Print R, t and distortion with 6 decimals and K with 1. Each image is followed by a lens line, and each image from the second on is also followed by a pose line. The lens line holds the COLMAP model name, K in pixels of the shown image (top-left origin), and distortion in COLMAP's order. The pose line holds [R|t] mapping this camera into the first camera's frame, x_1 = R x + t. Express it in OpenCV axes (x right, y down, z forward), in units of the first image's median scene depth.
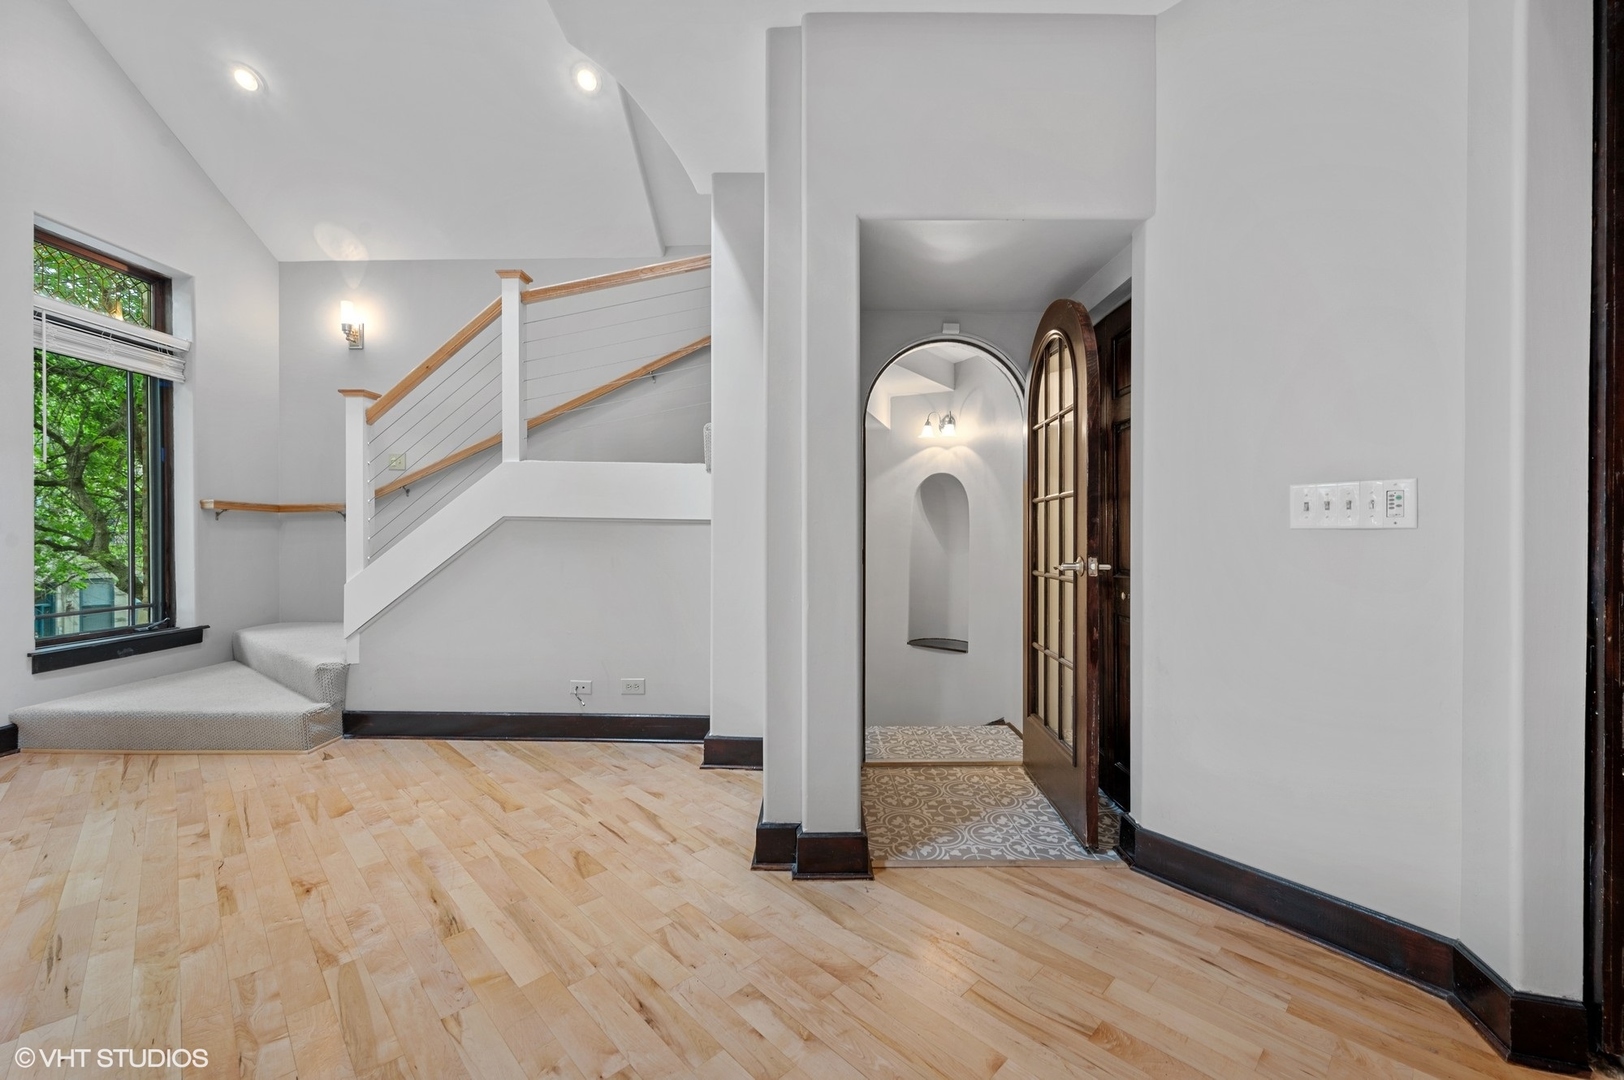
lens RADIAL K [[640.6, 0, 814.2], [0, 640.6, 536.6], [0, 0, 1]] dist [-0.000958, 0.000002]
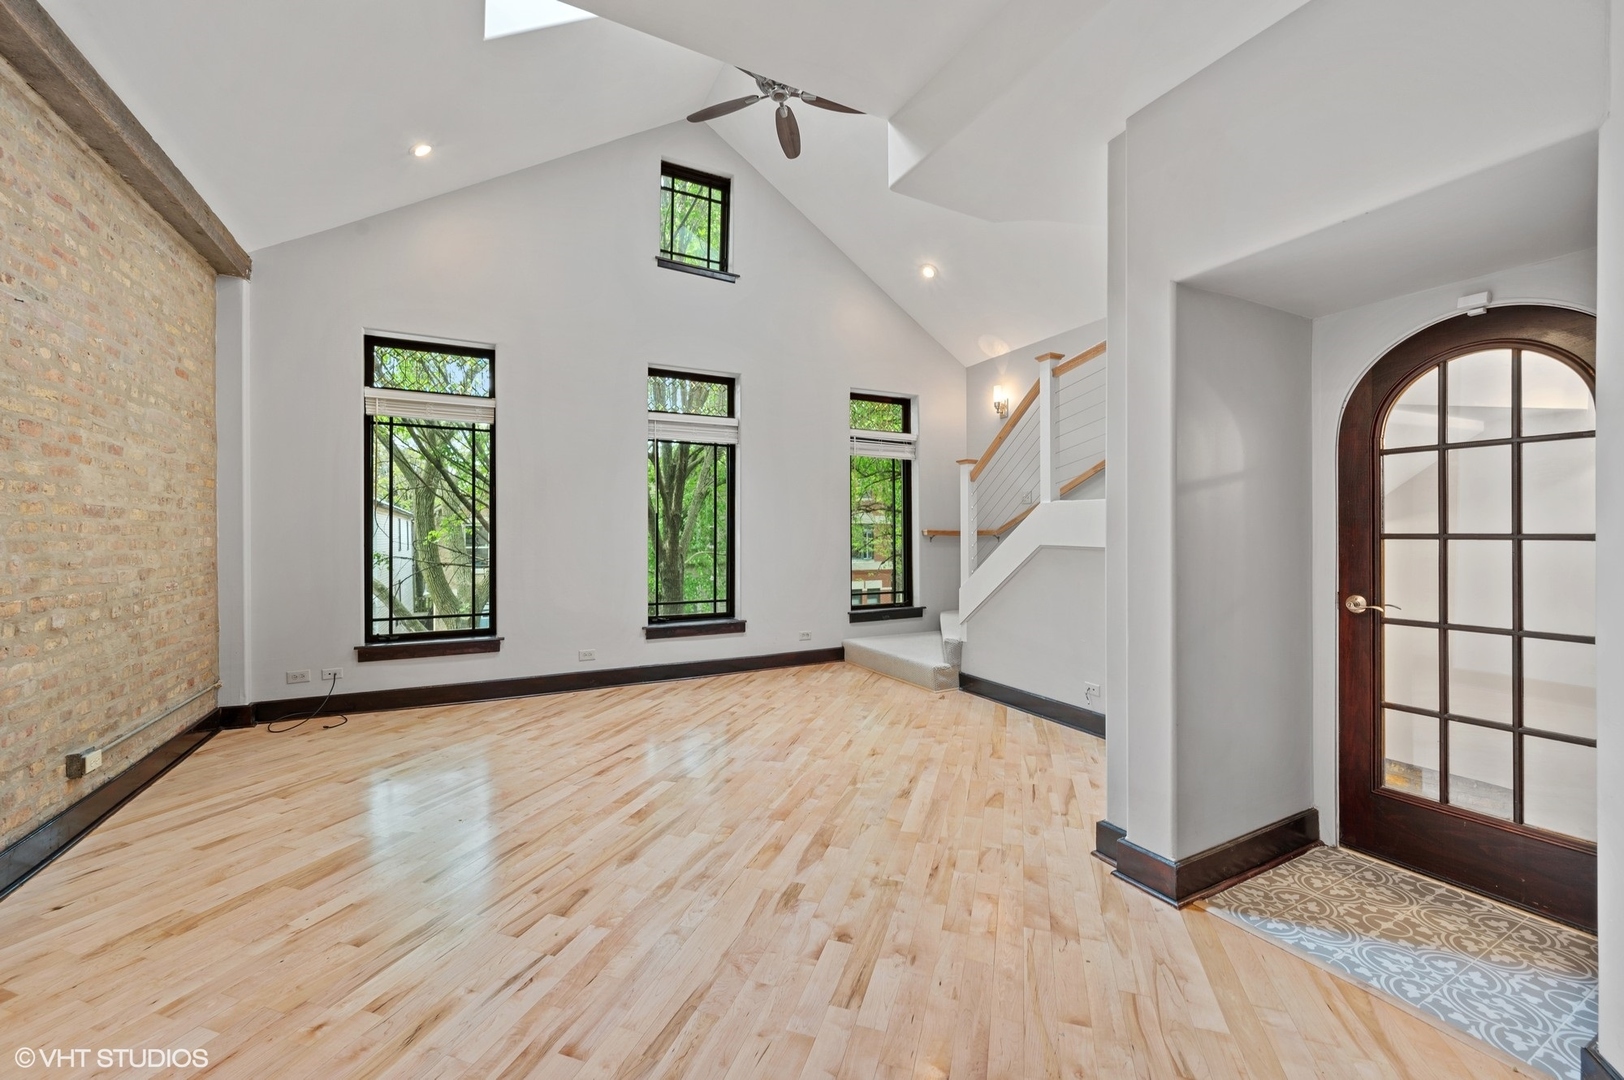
lens RADIAL K [[640.6, 0, 814.2], [0, 640.6, 536.6], [0, 0, 1]] dist [-0.000958, 0.000002]
pose [[0.465758, -0.000868, -0.884912, 0.449976], [-0.002404, 0.999995, -0.002247, -0.043809], [0.884909, 0.003174, 0.465753, -0.012177]]
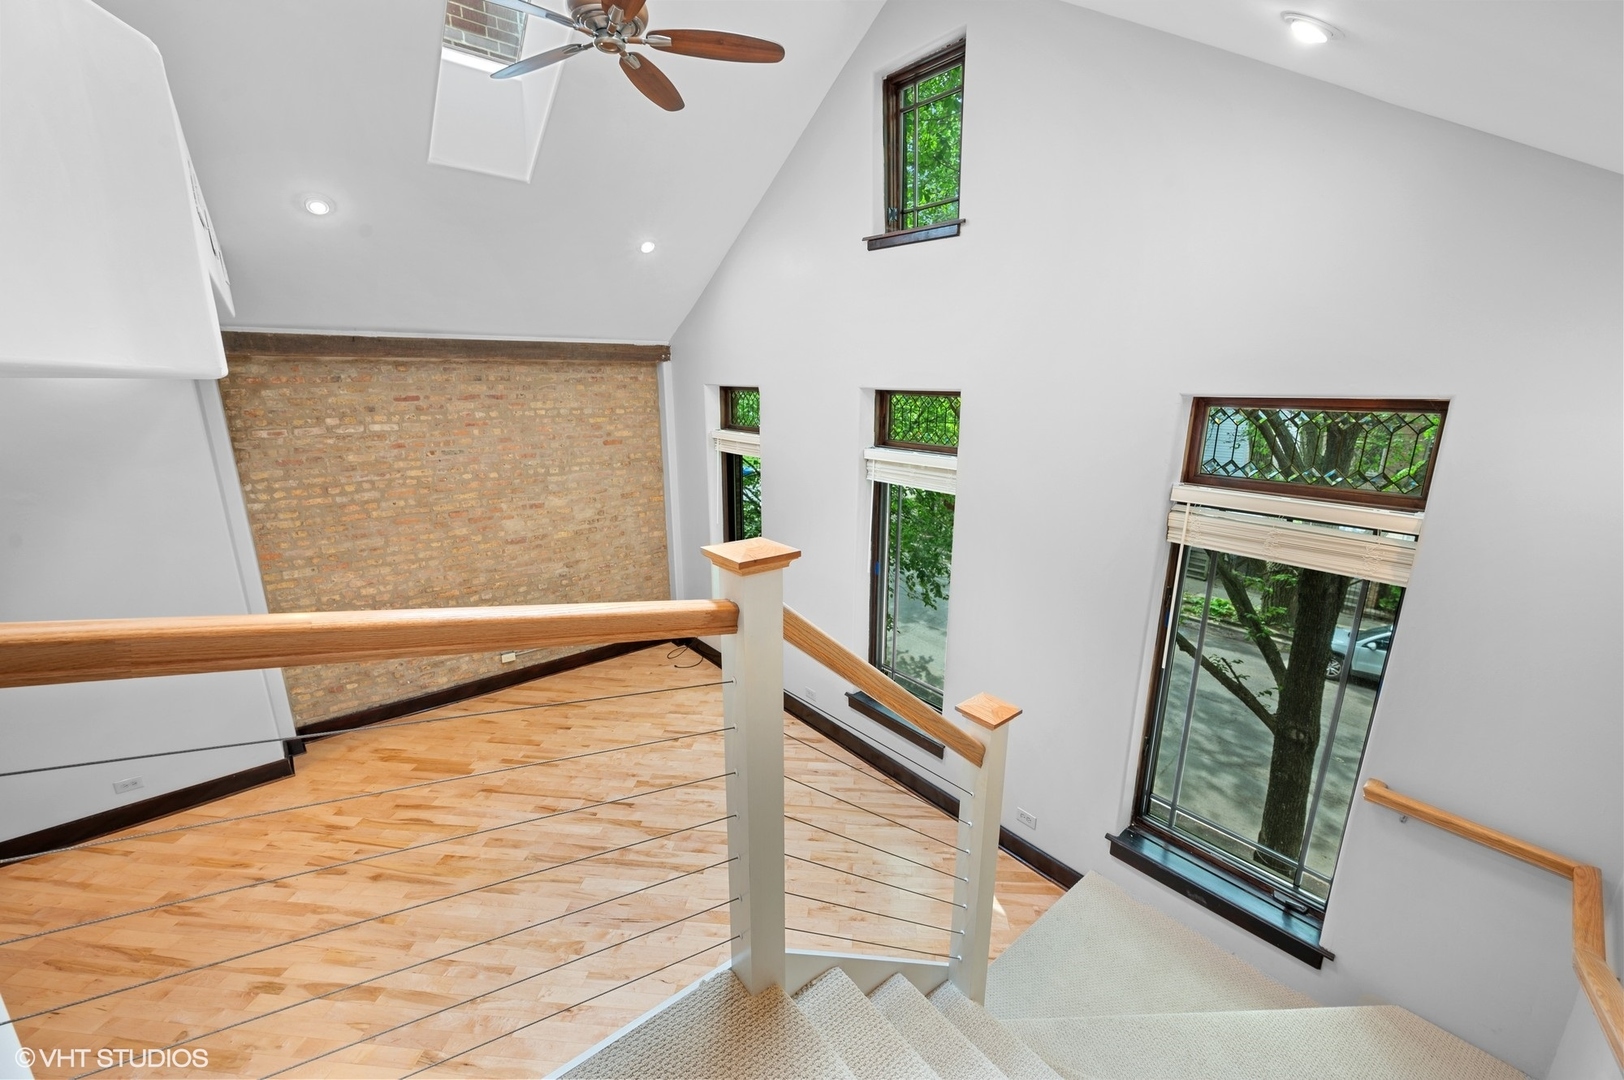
lens RADIAL K [[640.6, 0, 814.2], [0, 640.6, 536.6], [0, 0, 1]] dist [-0.000958, 0.000002]
pose [[-0.768127, 0.151371, -0.622148, -0.276250], [-0.006876, 0.969648, 0.244408, -0.507959], [0.640261, 0.192014, -0.743772, 1.312283]]
